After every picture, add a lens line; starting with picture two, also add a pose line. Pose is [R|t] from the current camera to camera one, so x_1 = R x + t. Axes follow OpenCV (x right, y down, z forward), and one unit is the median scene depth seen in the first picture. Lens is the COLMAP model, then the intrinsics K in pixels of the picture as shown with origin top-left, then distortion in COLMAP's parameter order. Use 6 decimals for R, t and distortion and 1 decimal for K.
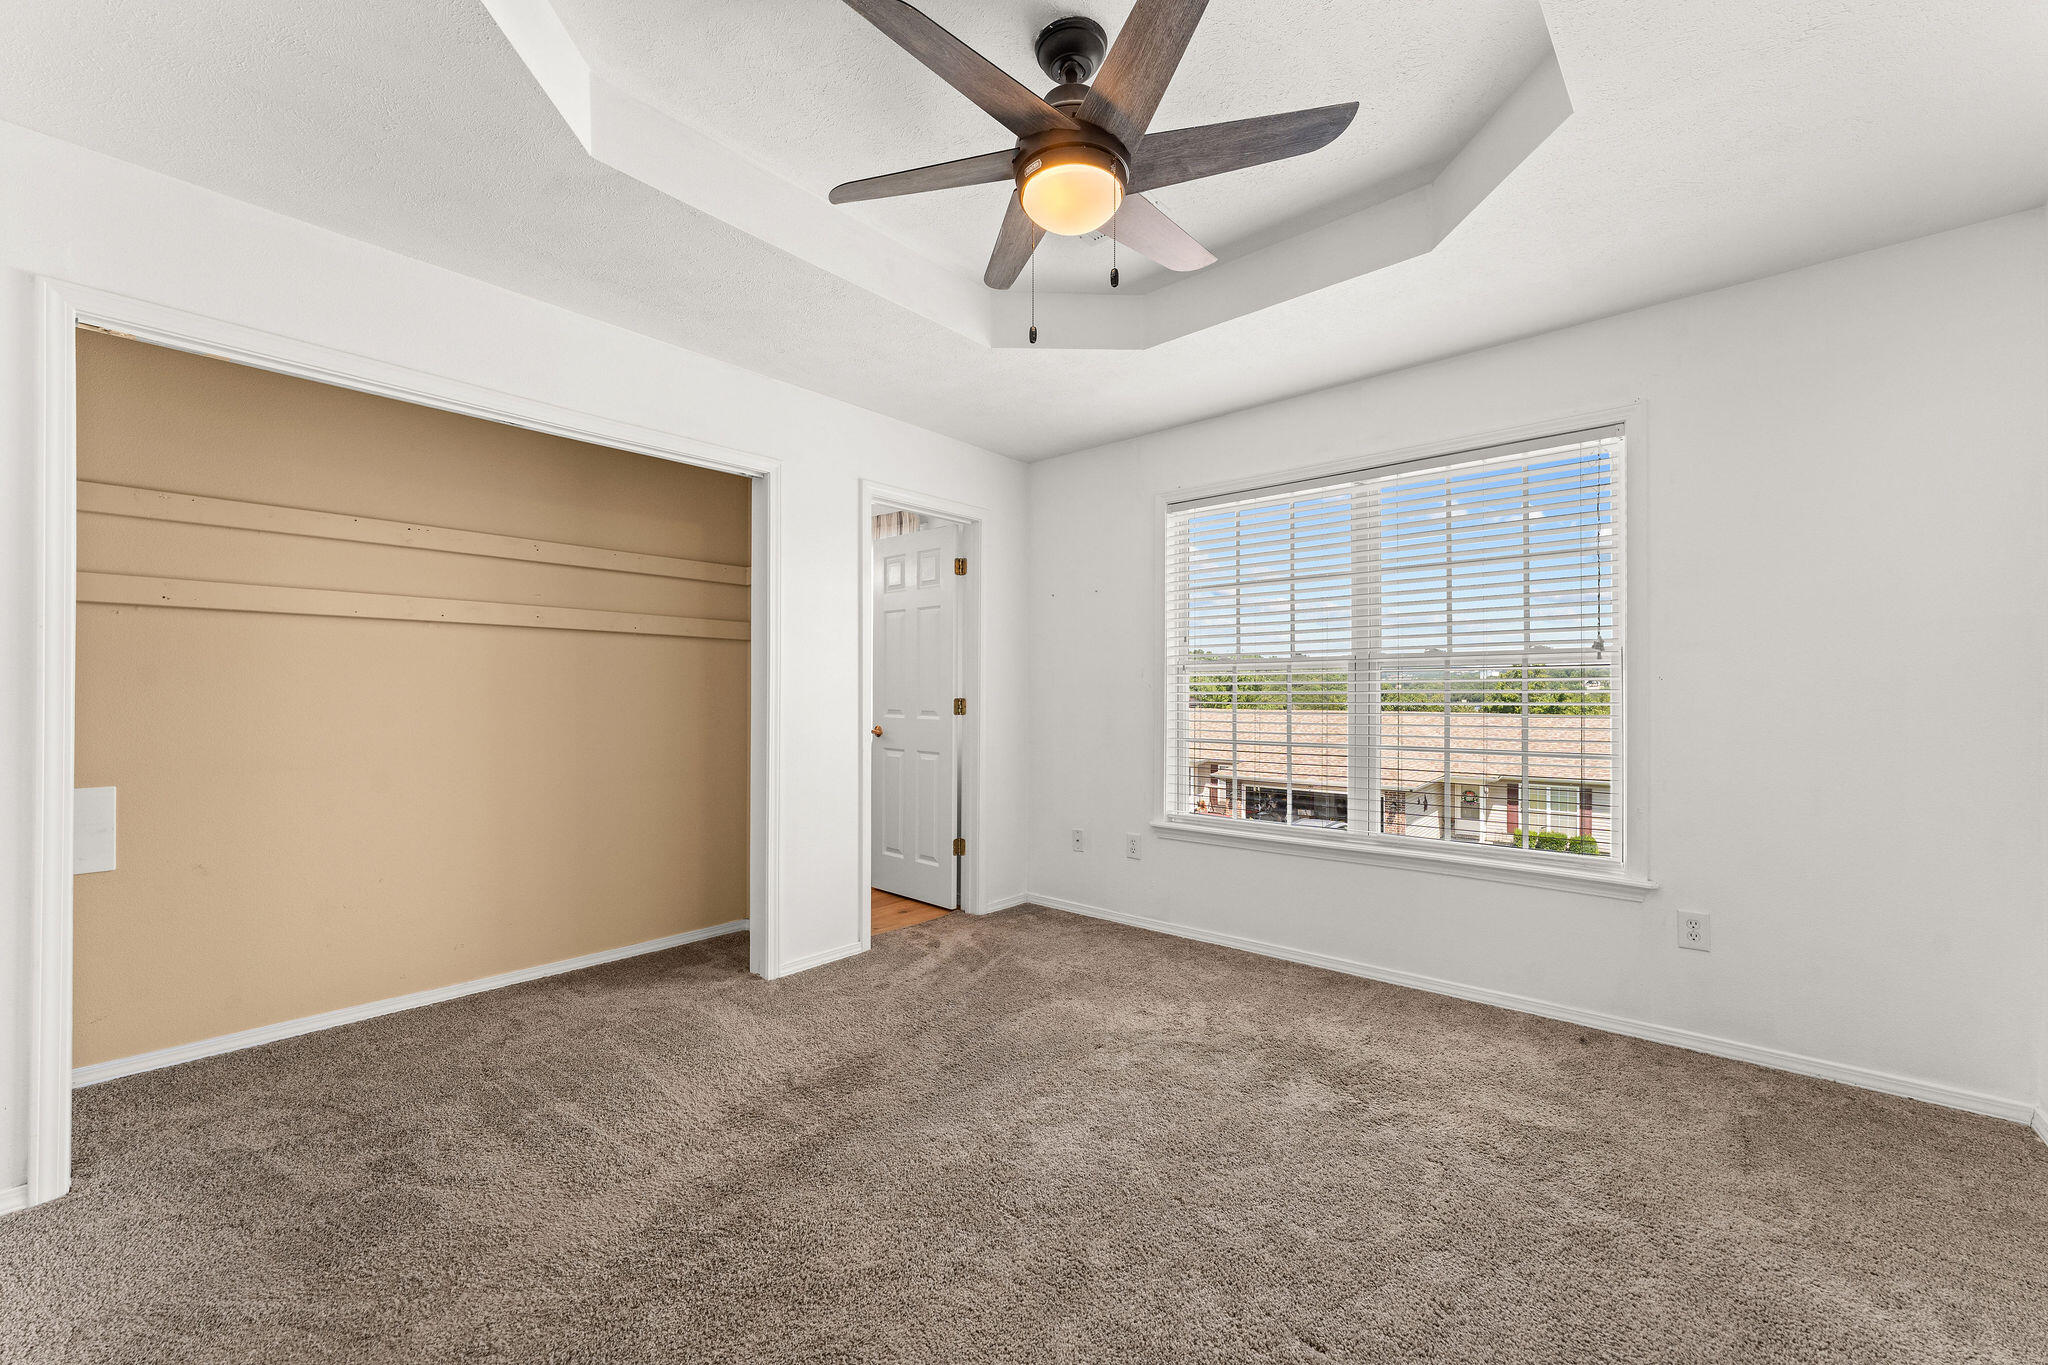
lens RADIAL K [[812.3, 0, 1028.2], [0, 812.3, 694.2], [0, 0, 1]] dist [0.000649, -0.000461]
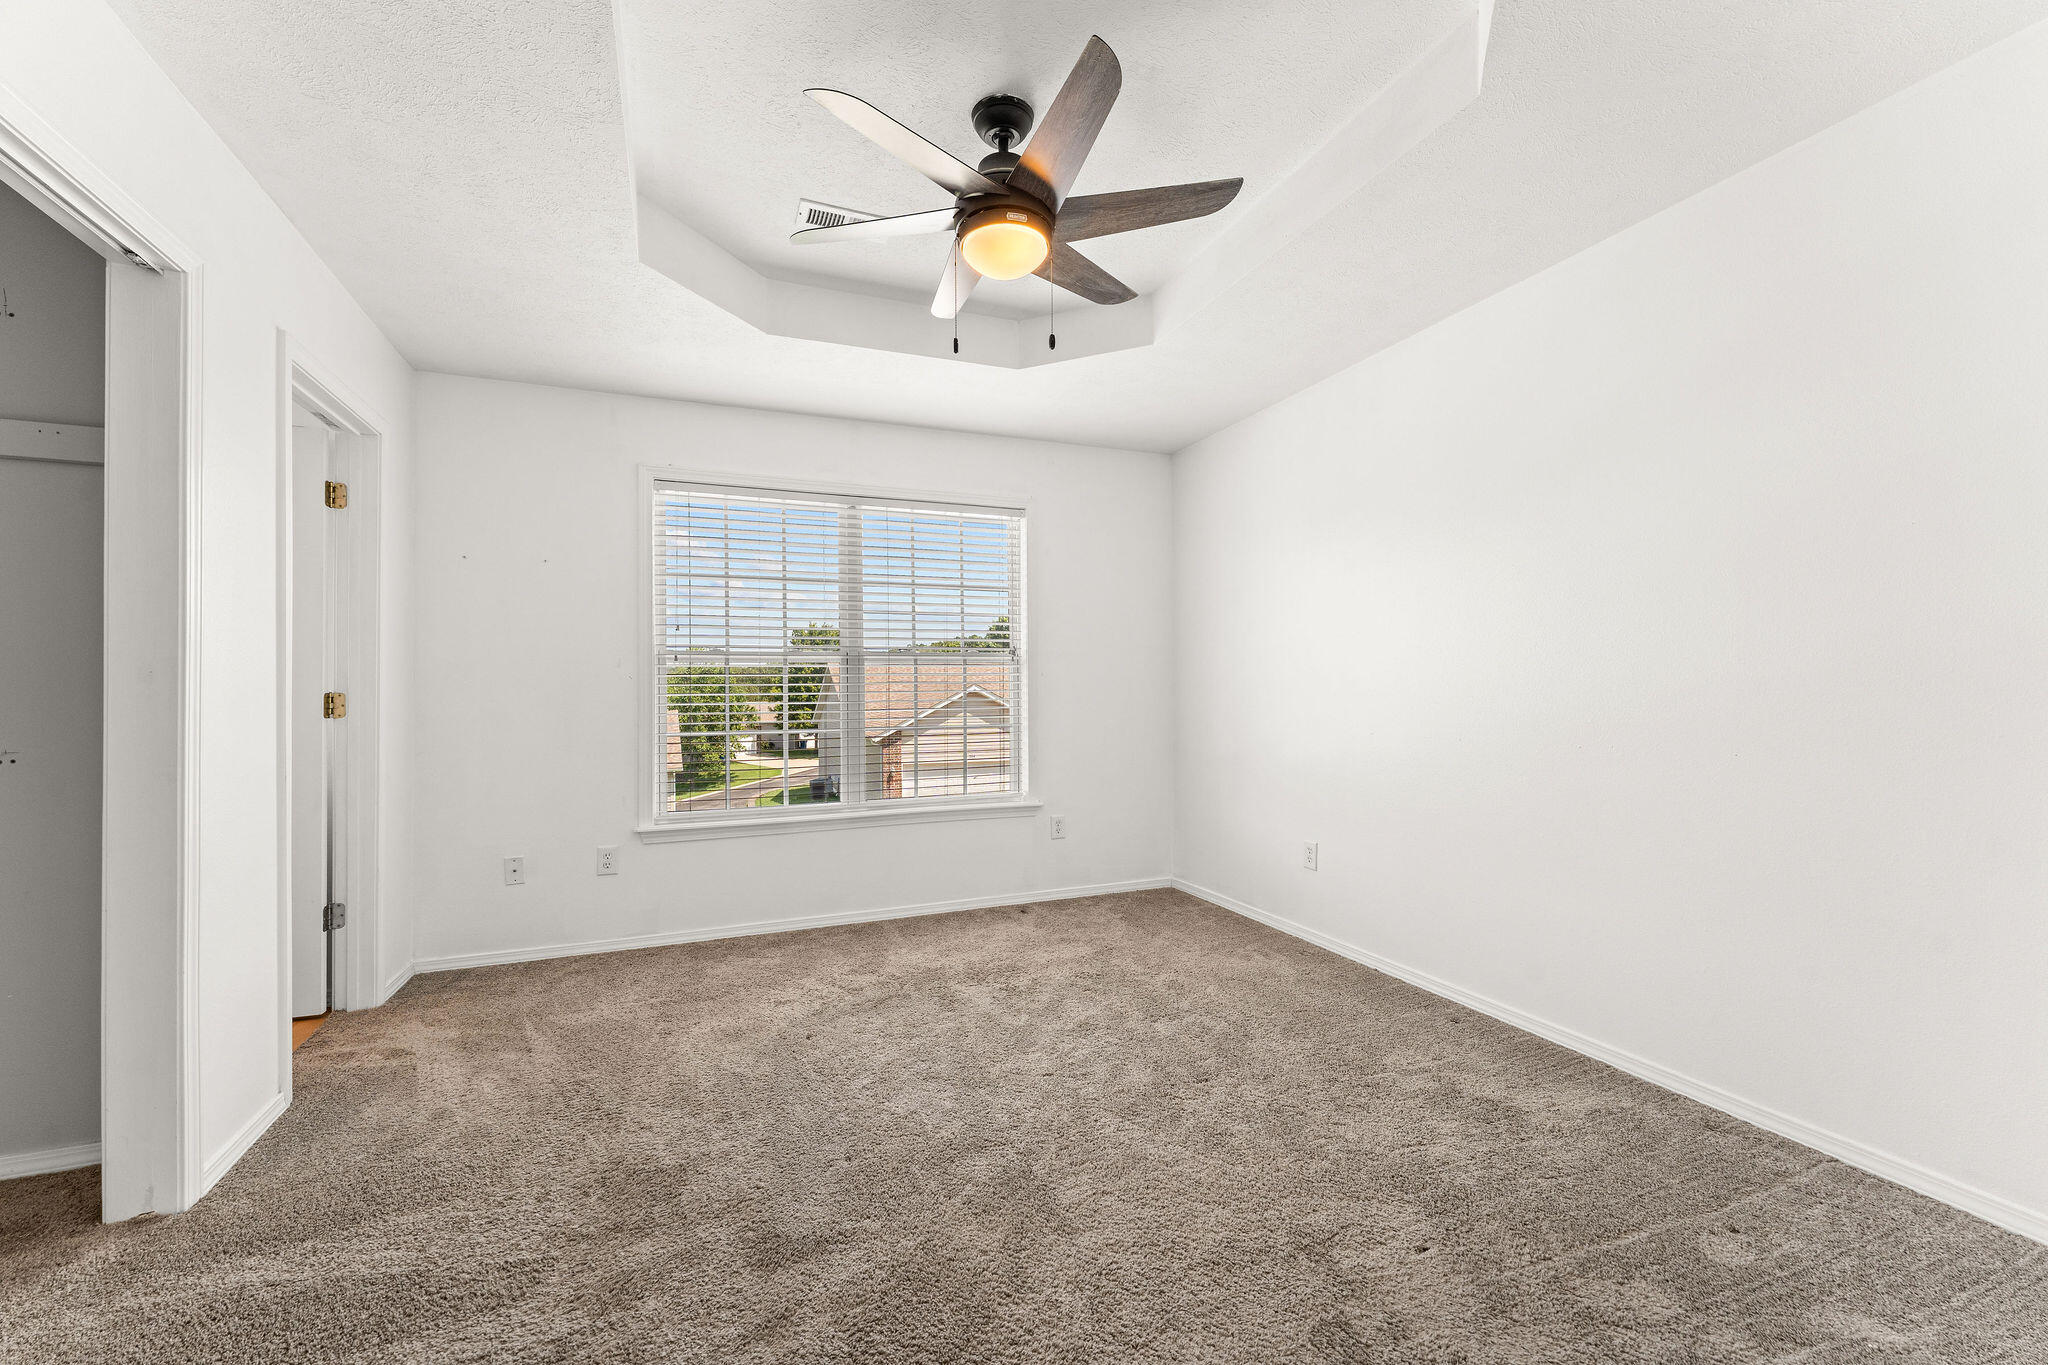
lens RADIAL K [[812.3, 0, 1013.5], [0, 812.3, 690.1], [0, 0, 1]] dist [0.000649, -0.000461]
pose [[0.456636, -0.002820, 0.889649, -0.500767], [0.009750, 0.999951, -0.001835, 0.011168], [-0.889600, 0.009512, 0.456641, 0.237284]]
